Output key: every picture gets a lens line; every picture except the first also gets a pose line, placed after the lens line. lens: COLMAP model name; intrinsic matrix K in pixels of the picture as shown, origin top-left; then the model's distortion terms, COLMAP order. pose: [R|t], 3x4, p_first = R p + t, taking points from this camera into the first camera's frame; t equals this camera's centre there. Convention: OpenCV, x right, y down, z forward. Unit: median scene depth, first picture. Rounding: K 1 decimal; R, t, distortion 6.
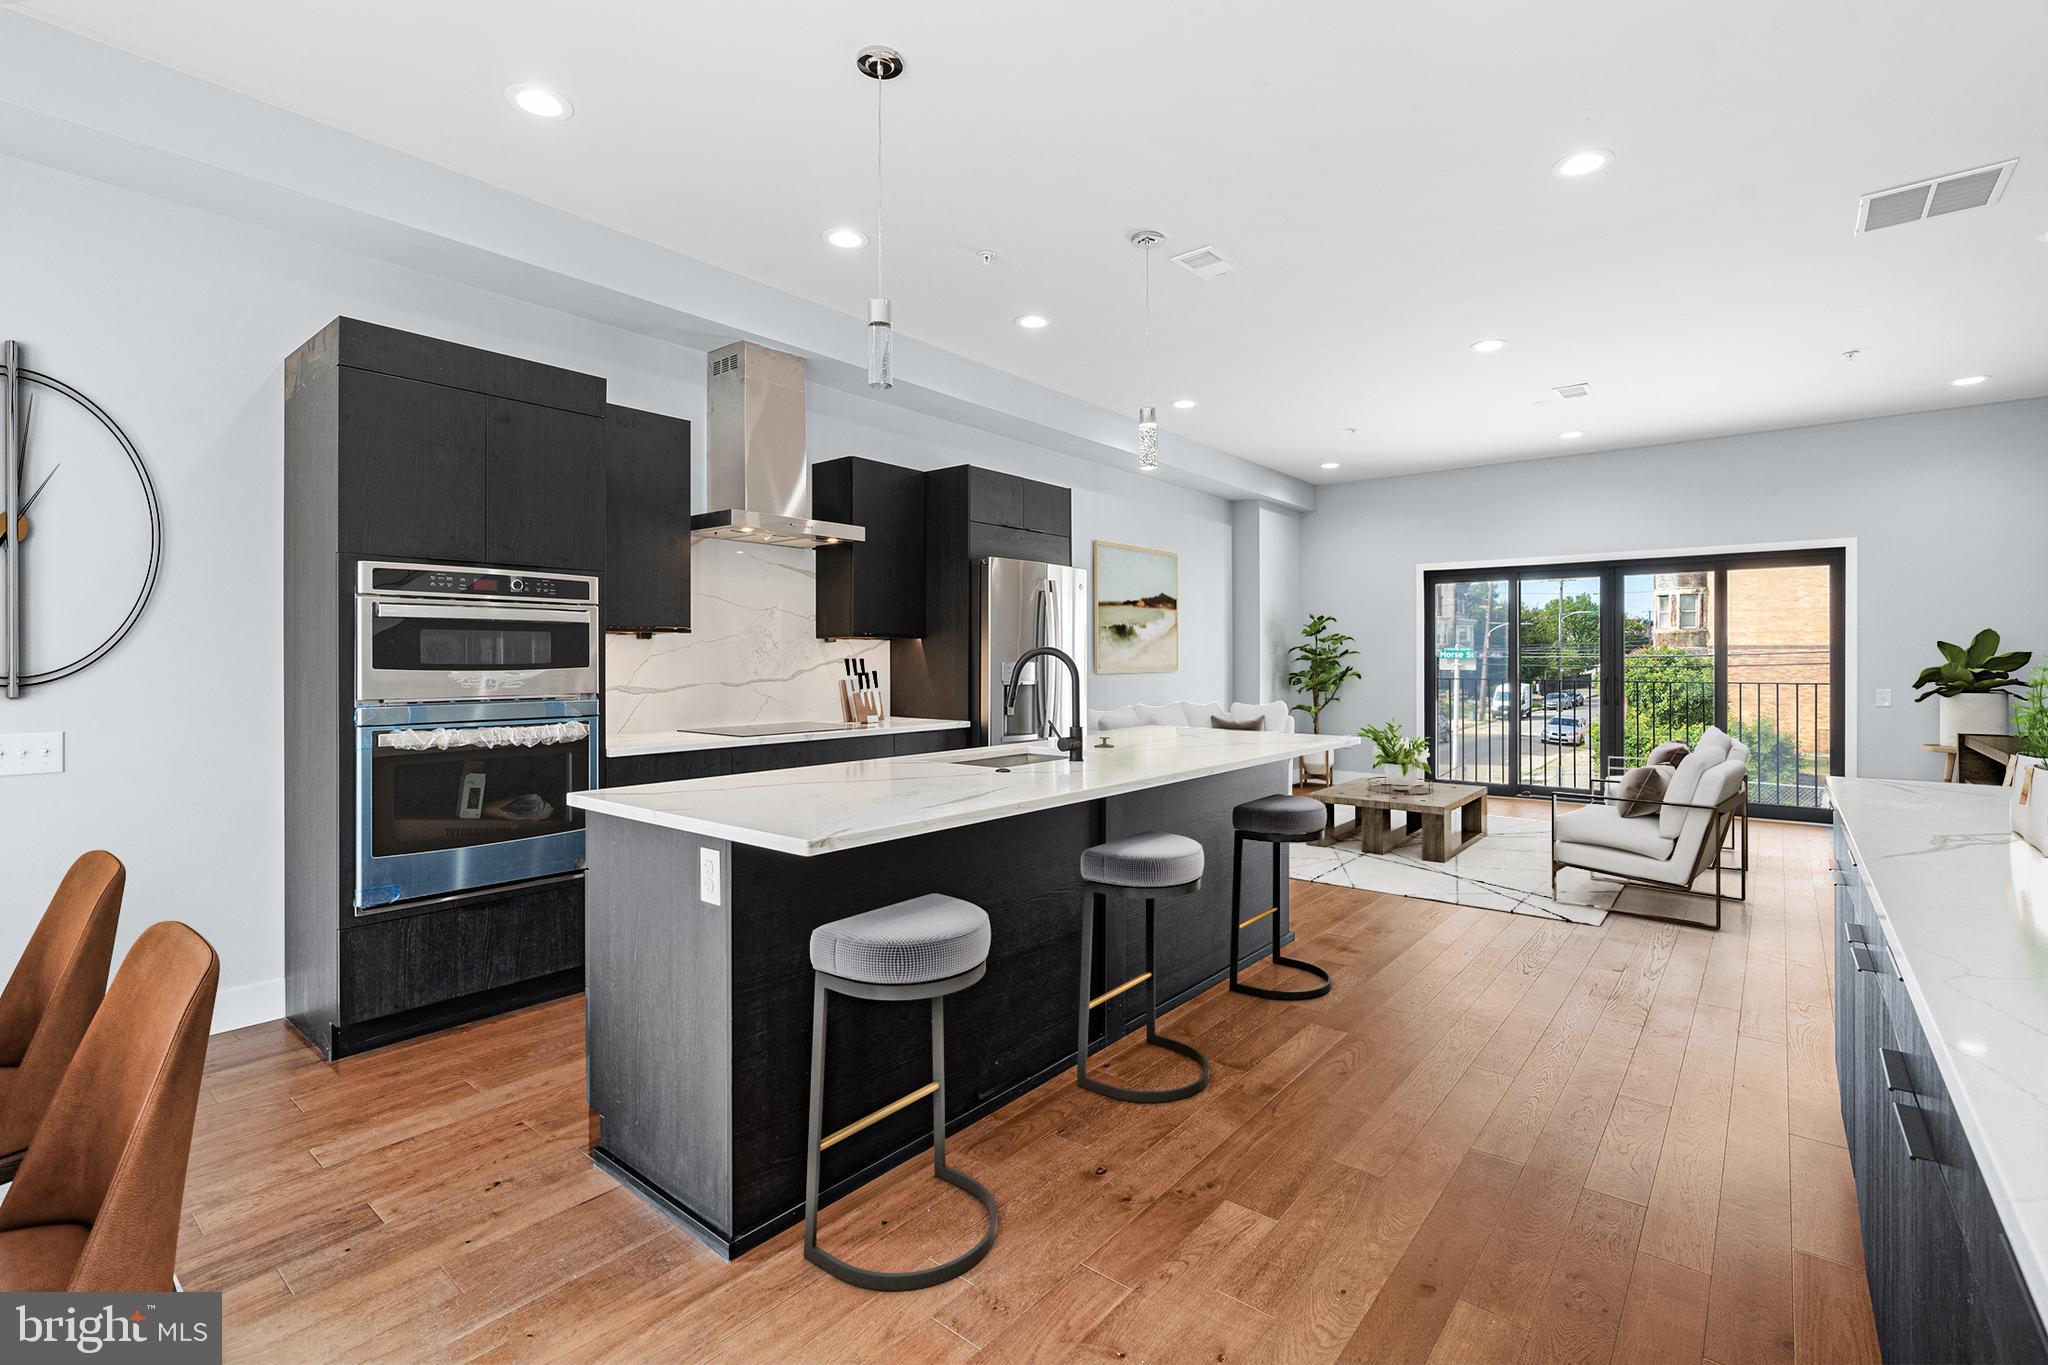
lens RADIAL K [[922.5, 0, 1006.2], [0, 922.5, 653.1], [0, 0, 1]] dist [-0.009241, 0.003100]
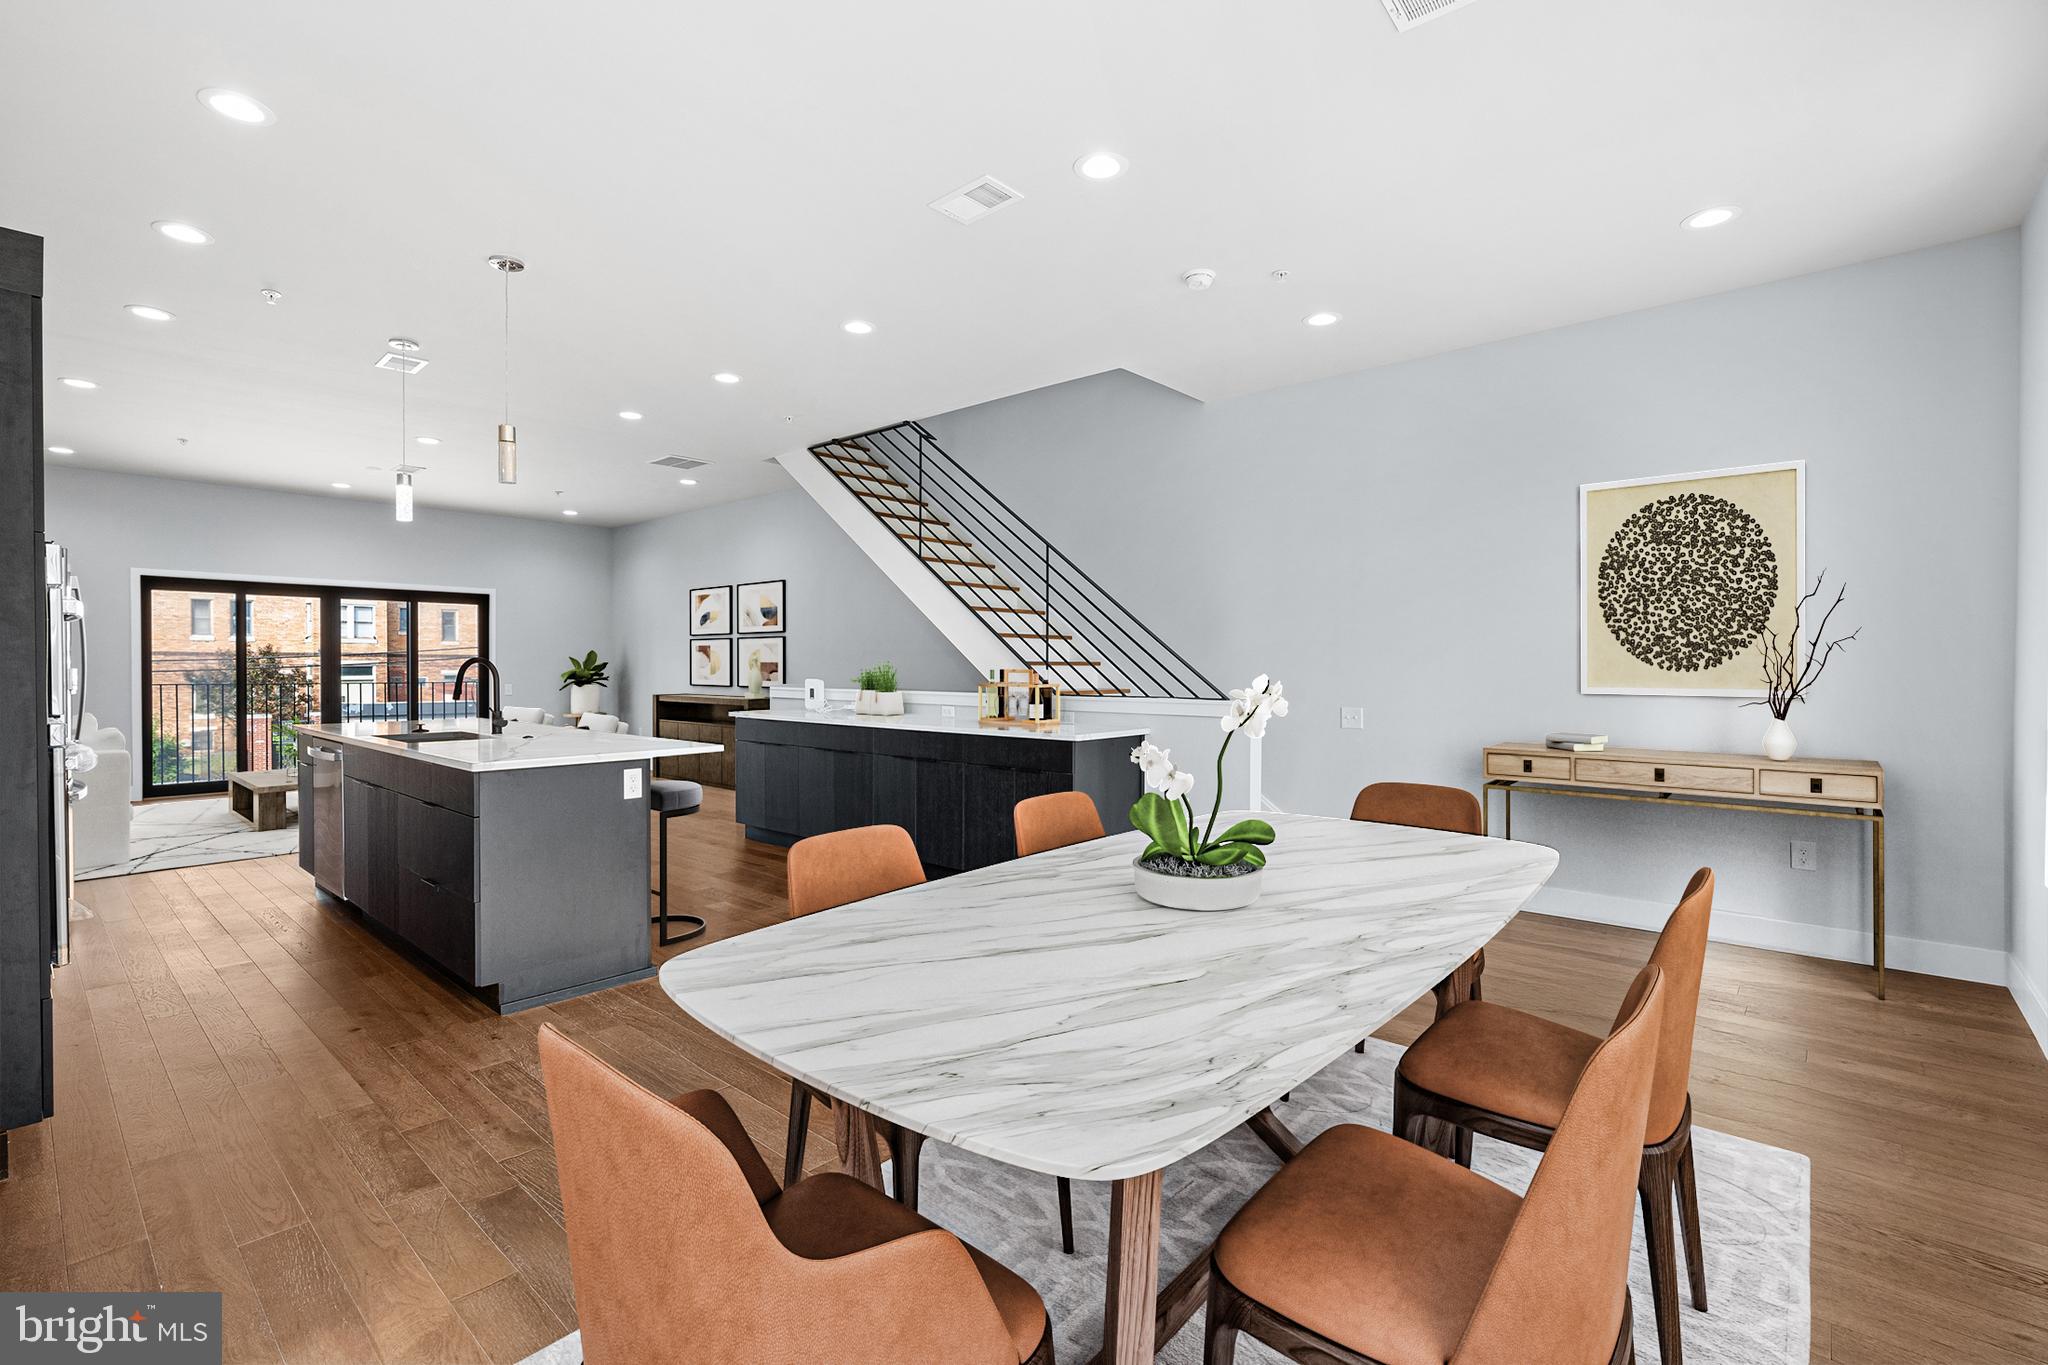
lens RADIAL K [[922.5, 0, 1037.8], [0, 922.5, 684.3], [0, 0, 1]] dist [-0.009241, 0.003100]
pose [[0.011761, -0.020079, 0.999729, -0.855949], [-0.007700, 0.999767, 0.020170, -0.001622], [-0.999901, -0.007935, 0.011604, 0.065050]]
